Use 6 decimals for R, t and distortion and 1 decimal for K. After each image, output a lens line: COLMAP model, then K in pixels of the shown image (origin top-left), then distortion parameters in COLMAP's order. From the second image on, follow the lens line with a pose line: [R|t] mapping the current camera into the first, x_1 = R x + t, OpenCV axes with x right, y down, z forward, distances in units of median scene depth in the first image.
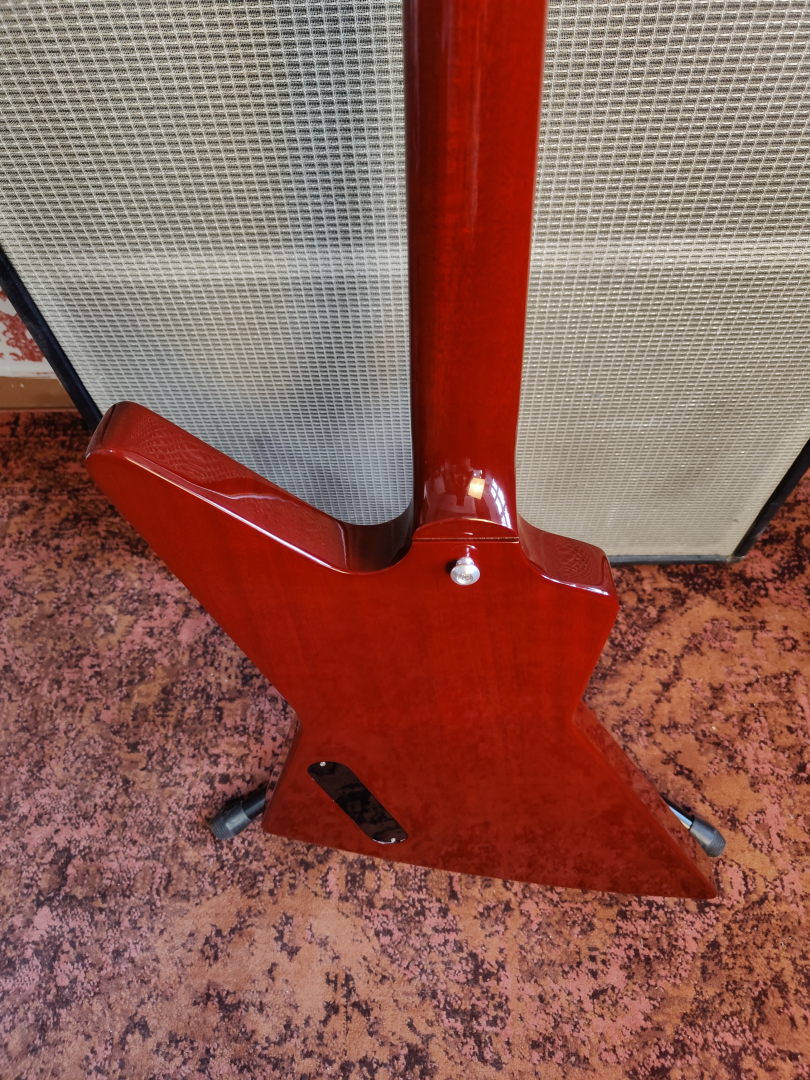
lens RADIAL K [[772.5, 0, 405.2], [0, 772.5, 538.8], [0, 0, 1]] dist [-0.008133, 0.007922]
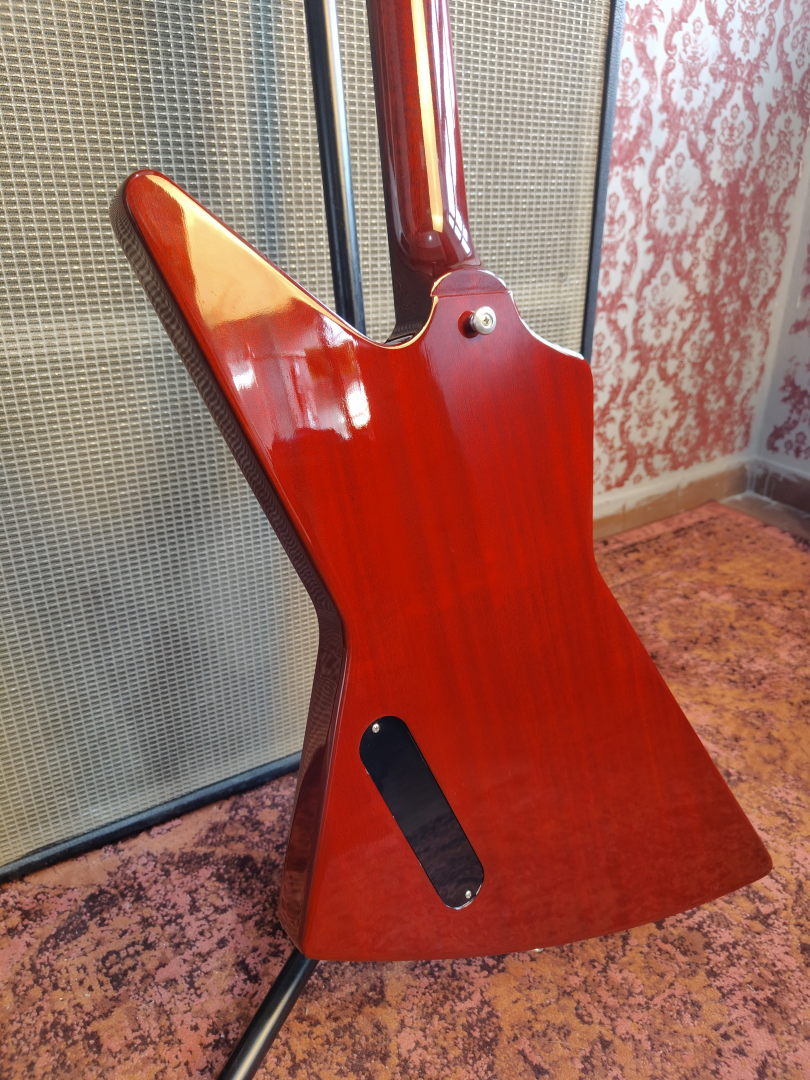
lens RADIAL K [[772.5, 0, 408.8], [0, 772.5, 538.4], [0, 0, 1]] dist [-0.008133, 0.007922]
pose [[0.839874, -0.181204, 0.511641, -0.307343], [0.450512, 0.758475, -0.470908, 0.369471], [-0.302737, 0.626004, 0.718658, 0.224870]]
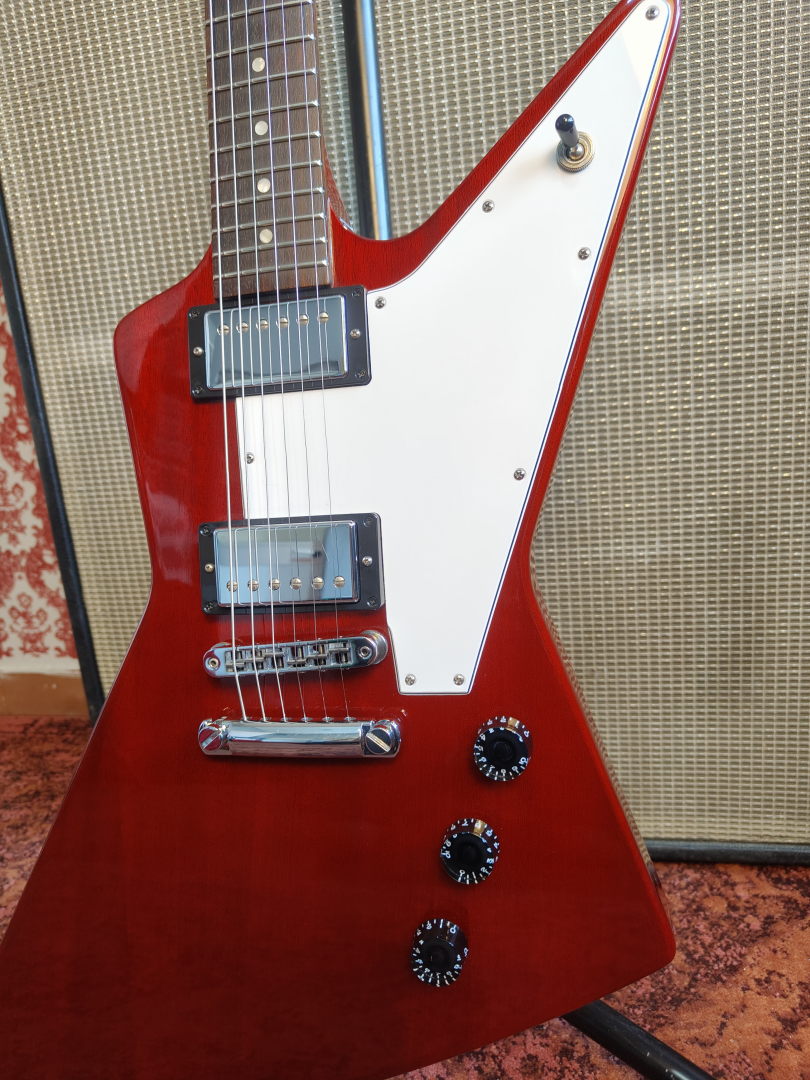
lens RADIAL K [[772.5, 0, 404.9], [0, 772.5, 538.5], [0, 0, 1]] dist [-0.008133, 0.007922]
pose [[0.980911, -0.008707, -0.194260, 0.192498], [-0.133716, 0.695117, -0.706351, 0.428281], [0.141184, 0.718843, 0.680684, 0.347435]]
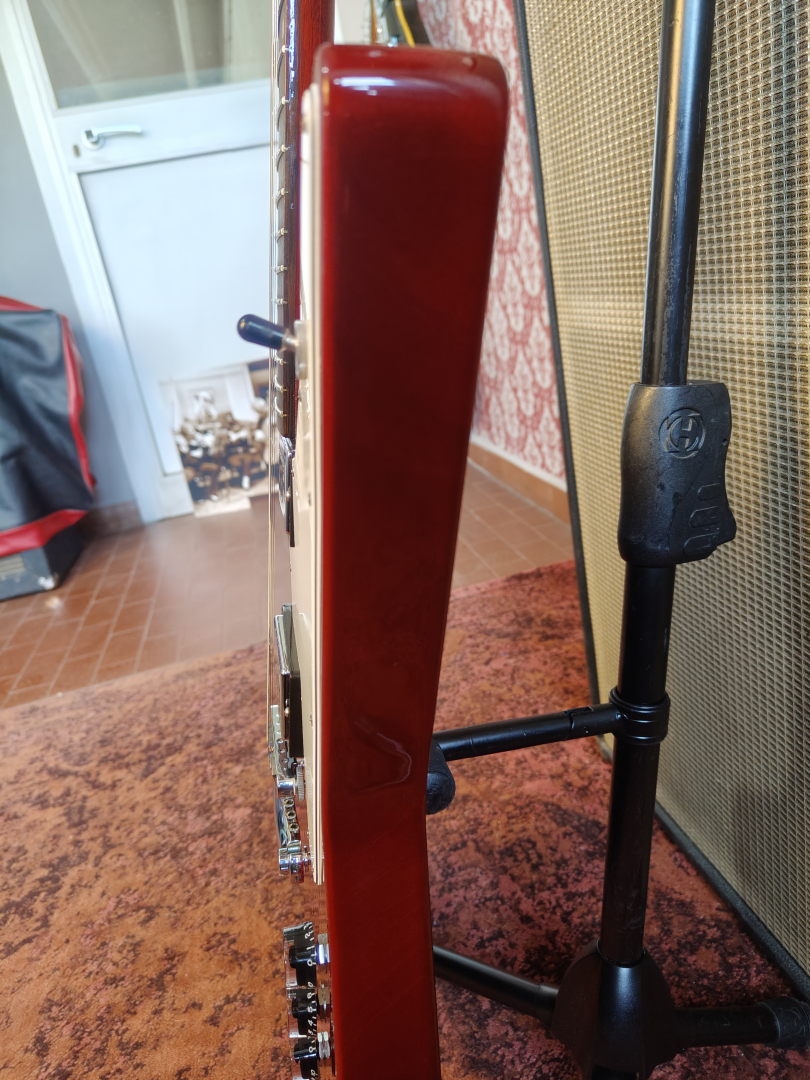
lens RADIAL K [[772.5, 0, 402.7], [0, 772.5, 549.0], [0, 0, 1]] dist [-0.008133, 0.007922]
pose [[0.227692, 0.335110, -0.914253, 0.466852], [-0.747233, 0.662147, 0.056607, 0.007563], [0.624339, 0.670271, 0.401171, 0.448042]]
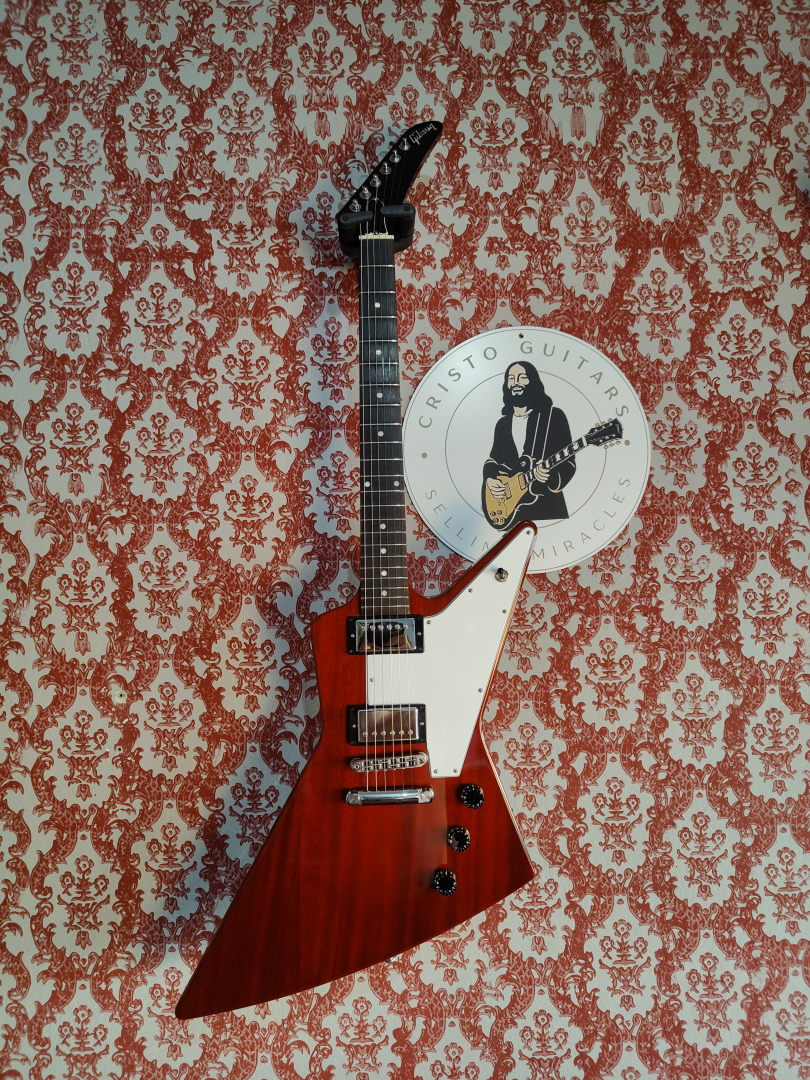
lens RADIAL K [[772.5, 0, 409.3], [0, 772.5, 529.1], [0, 0, 1]] dist [-0.008133, 0.007922]
pose [[0.997785, 0.016545, 0.064438, -0.002932], [0.041350, 0.604539, -0.795501, 0.839334], [-0.052117, 0.796403, 0.602516, -0.231164]]
